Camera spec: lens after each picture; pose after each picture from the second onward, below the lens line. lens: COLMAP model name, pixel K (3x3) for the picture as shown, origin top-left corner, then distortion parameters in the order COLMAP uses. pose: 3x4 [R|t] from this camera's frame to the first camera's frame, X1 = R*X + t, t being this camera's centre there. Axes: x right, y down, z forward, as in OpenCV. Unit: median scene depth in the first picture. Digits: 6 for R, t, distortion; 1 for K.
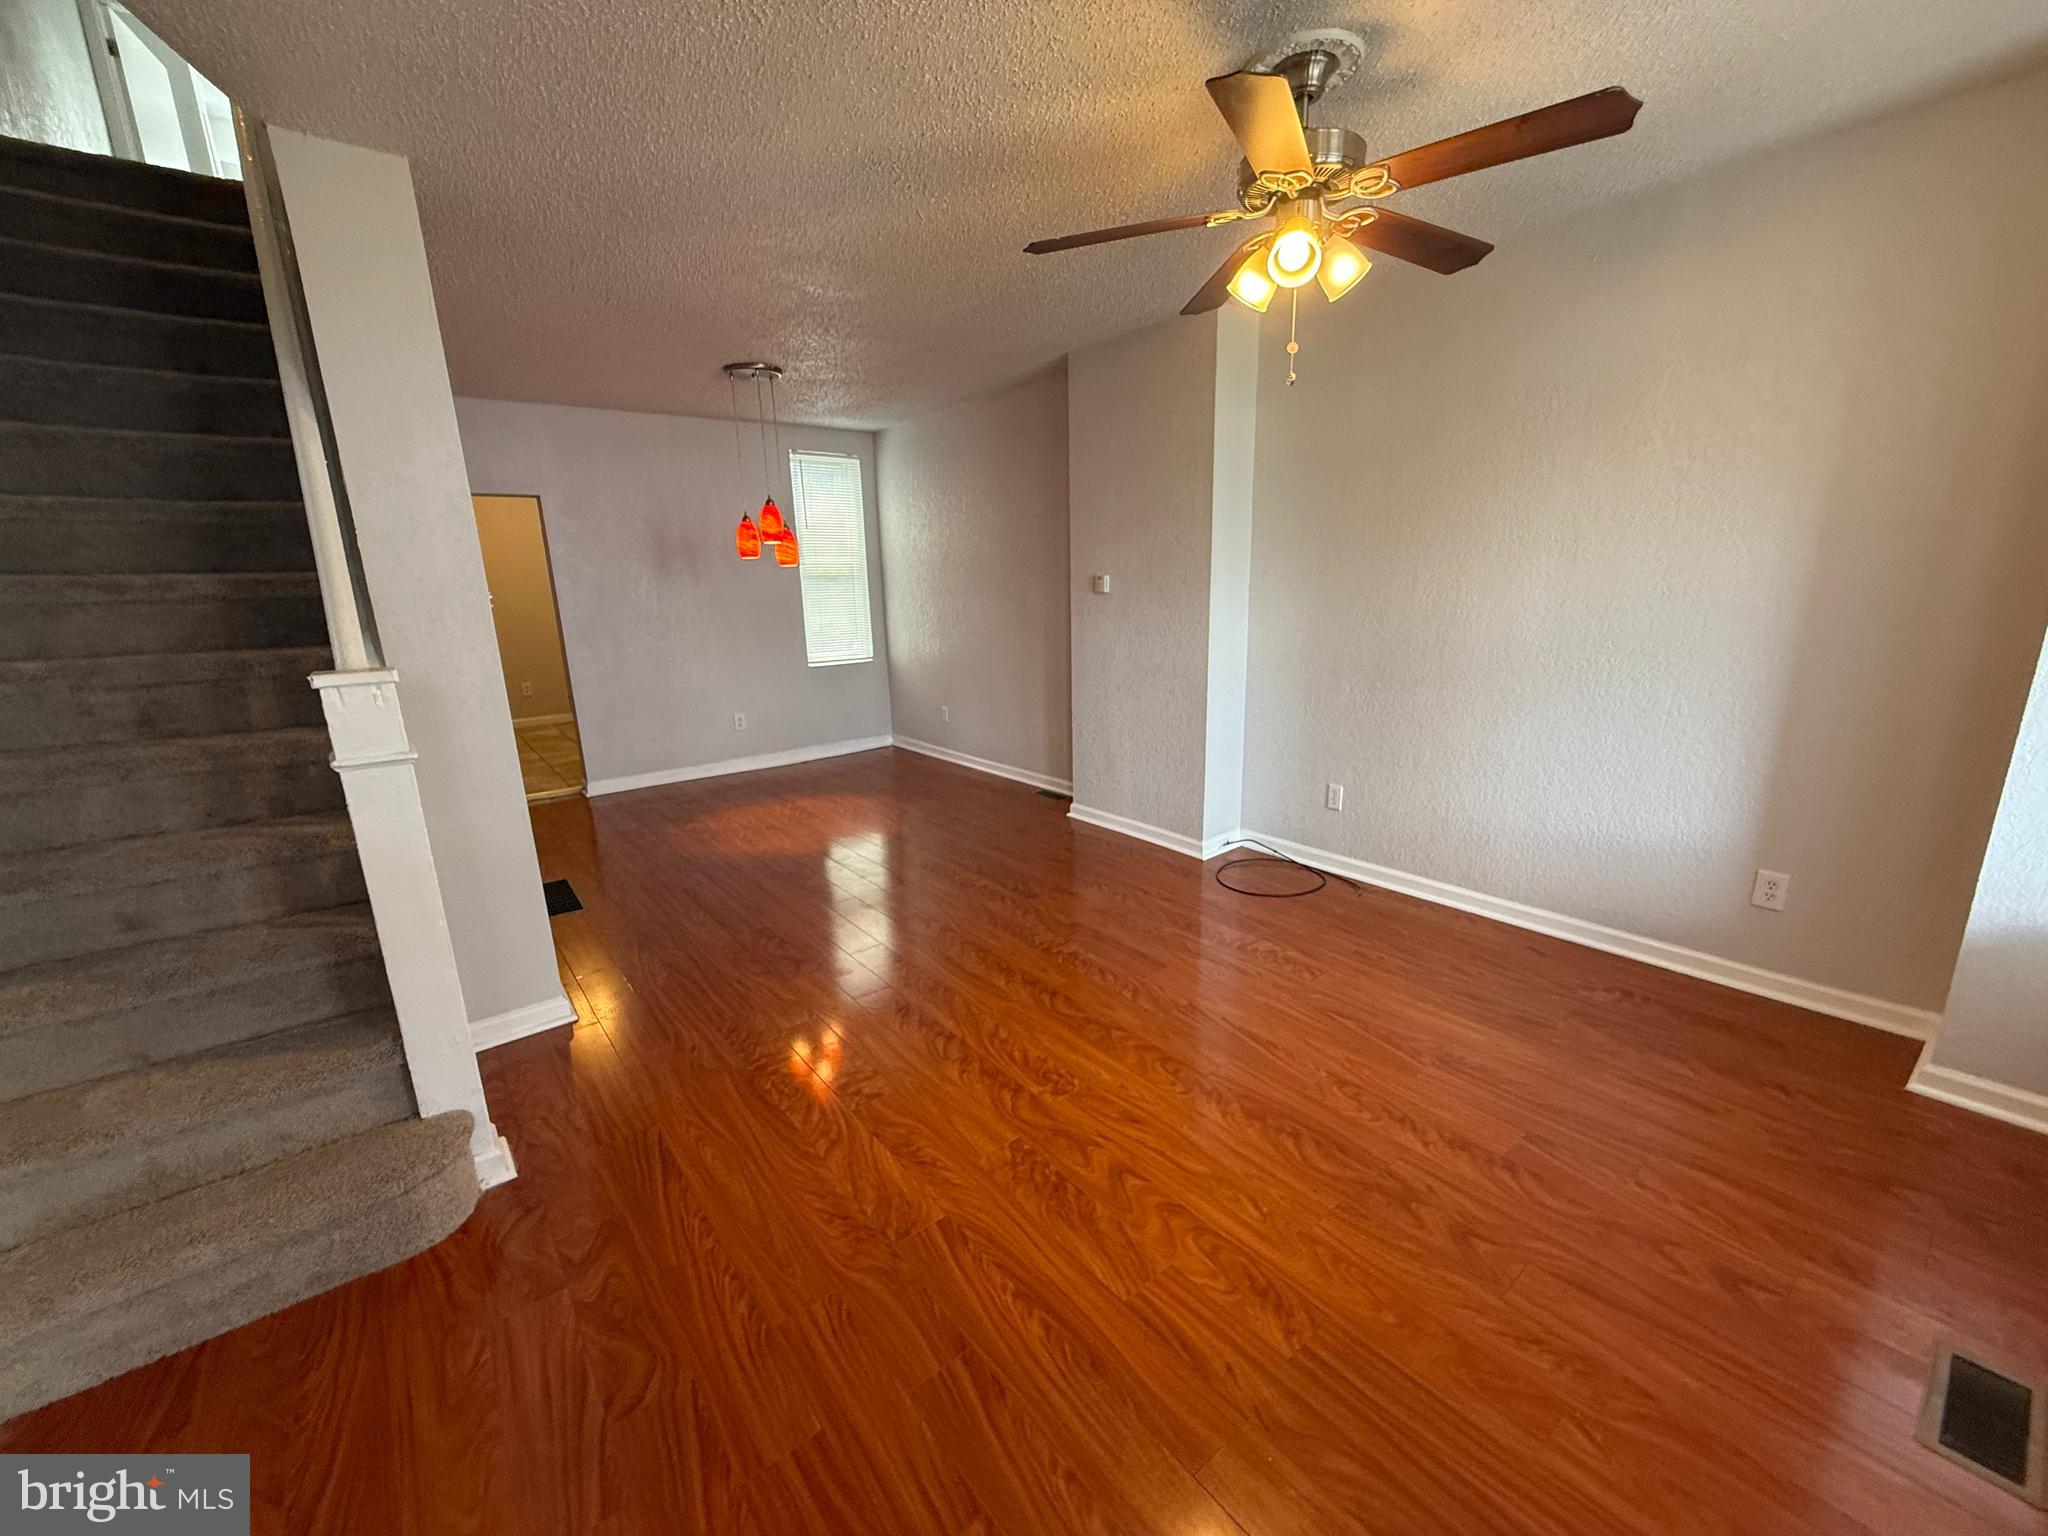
lens RADIAL K [[814.1, 0, 1032.1], [0, 814.1, 769.4], [0, 0, 1]] dist [-0.003137, 0.000488]
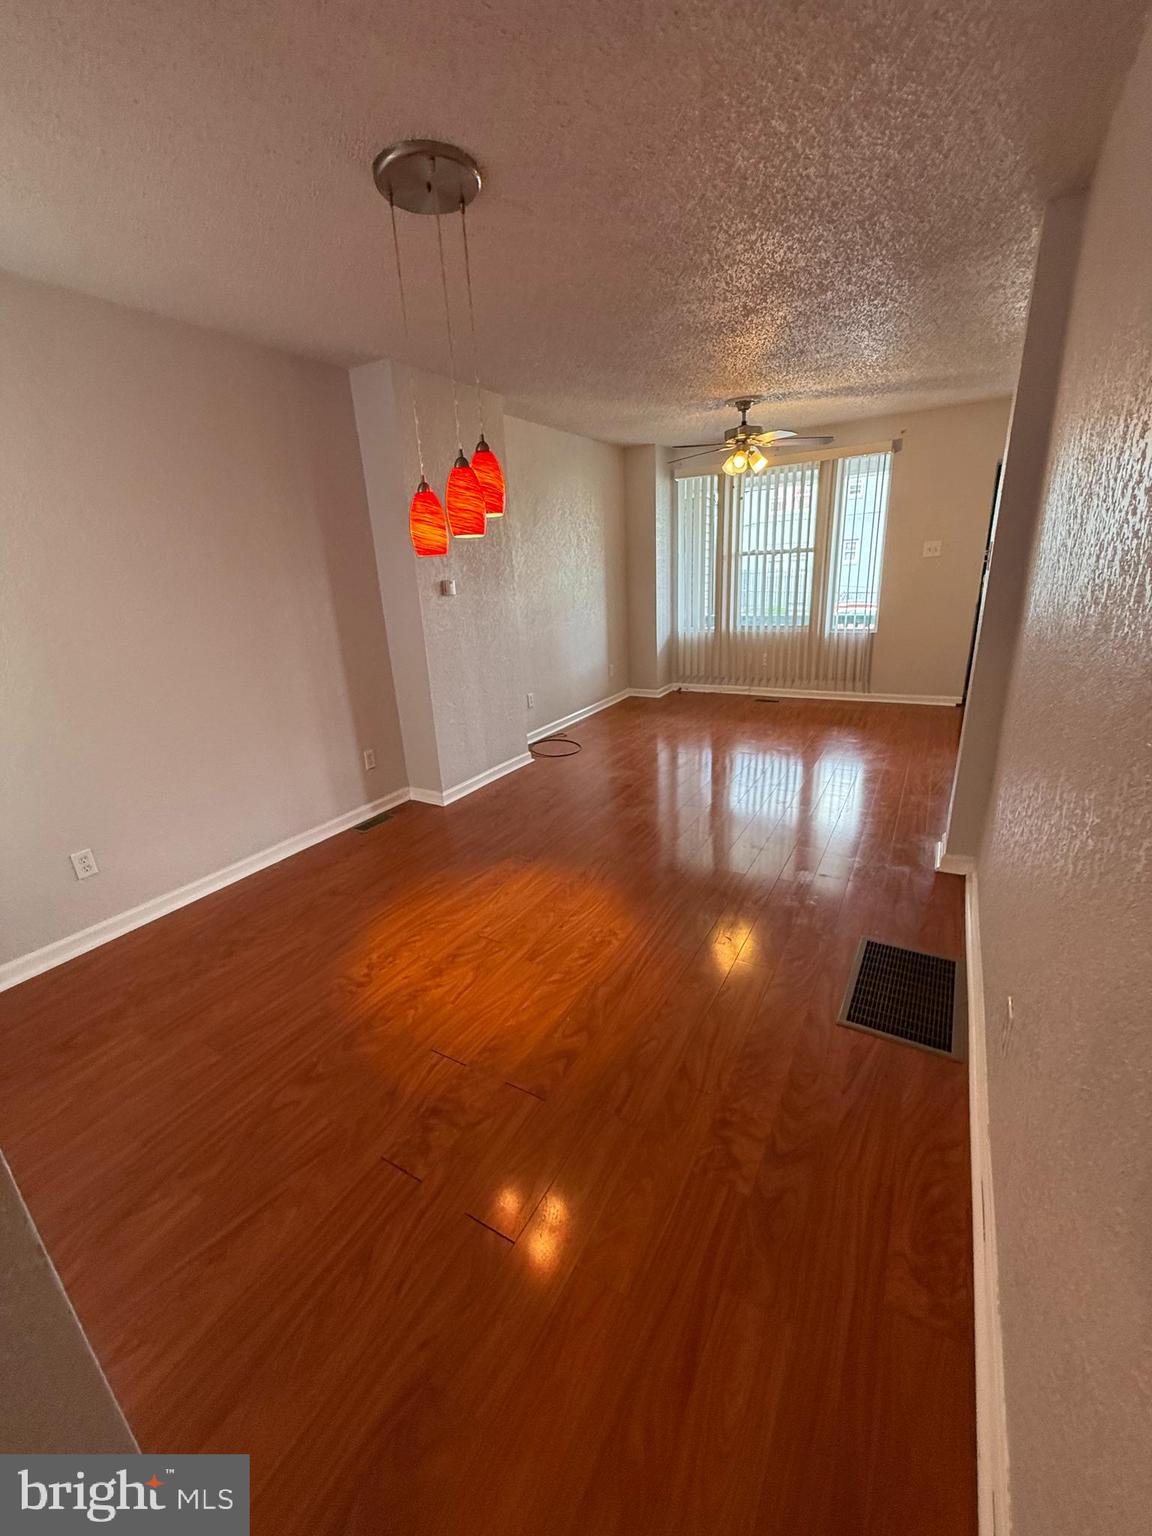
lens RADIAL K [[610.6, 0, 573.9], [0, 610.6, 764.7], [0, 0, 1]] dist [-0.003137, 0.000488]
pose [[-0.357357, -0.252680, 0.899138, -0.756335], [0.268144, 0.894420, 0.357926, -0.243925], [-0.894648, 0.369006, -0.251873, 1.055647]]
